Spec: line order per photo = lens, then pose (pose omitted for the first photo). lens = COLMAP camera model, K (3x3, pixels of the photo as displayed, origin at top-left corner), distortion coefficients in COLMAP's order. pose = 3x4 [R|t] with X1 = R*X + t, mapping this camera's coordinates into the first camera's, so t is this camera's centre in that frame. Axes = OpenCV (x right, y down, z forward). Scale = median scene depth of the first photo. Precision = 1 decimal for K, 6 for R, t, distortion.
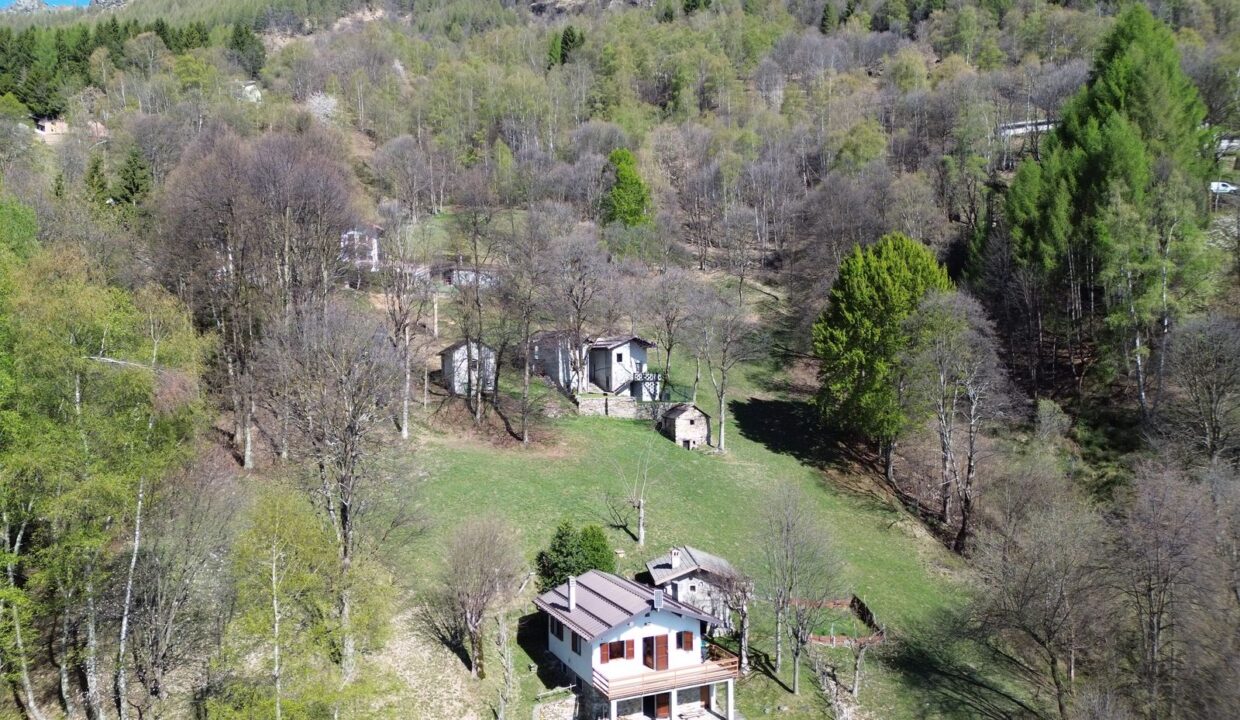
lens RADIAL K [[857.8, 0, 620.0], [0, 857.8, 362.0], [0, 0, 1]] dist [0.001749, 0.000315]
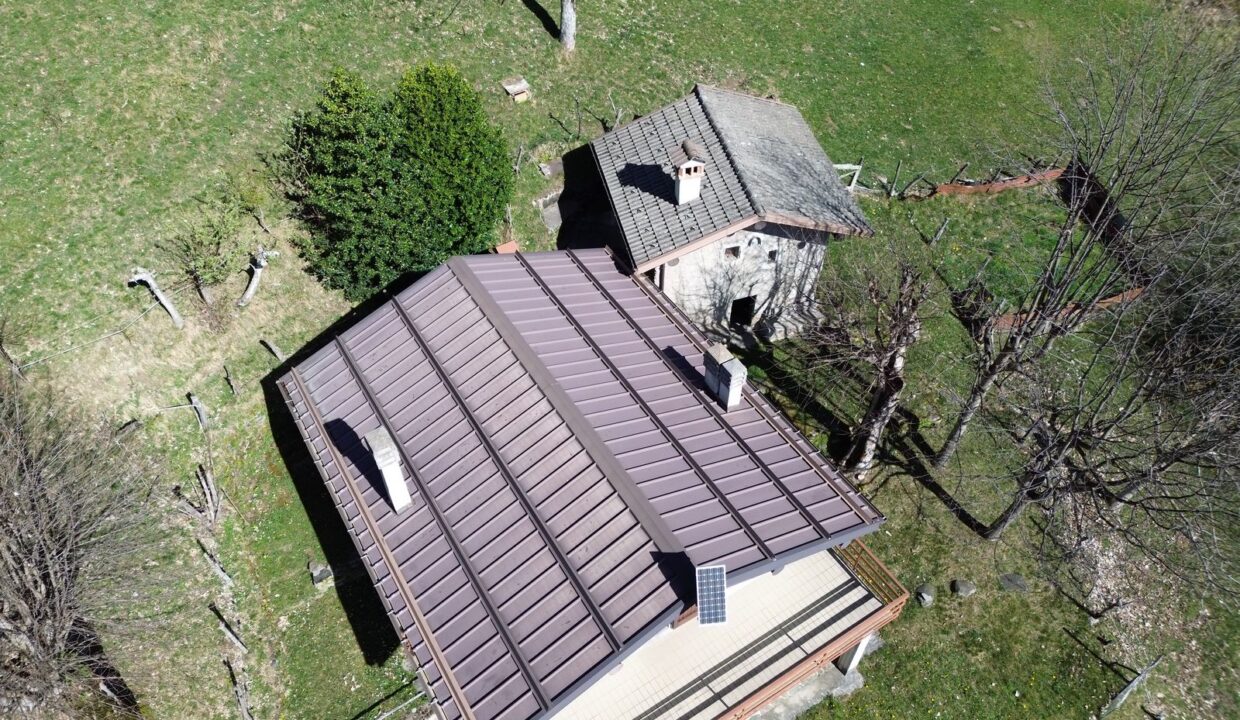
lens RADIAL K [[857.8, 0, 619.5], [0, 857.8, 360.4], [0, 0, 1]] dist [0.001749, 0.000315]
pose [[0.992087, -0.089937, 0.087601, 0.001030], [-0.003538, 0.677440, 0.735569, 0.026357], [-0.125500, -0.730059, 0.671762, 0.724247]]
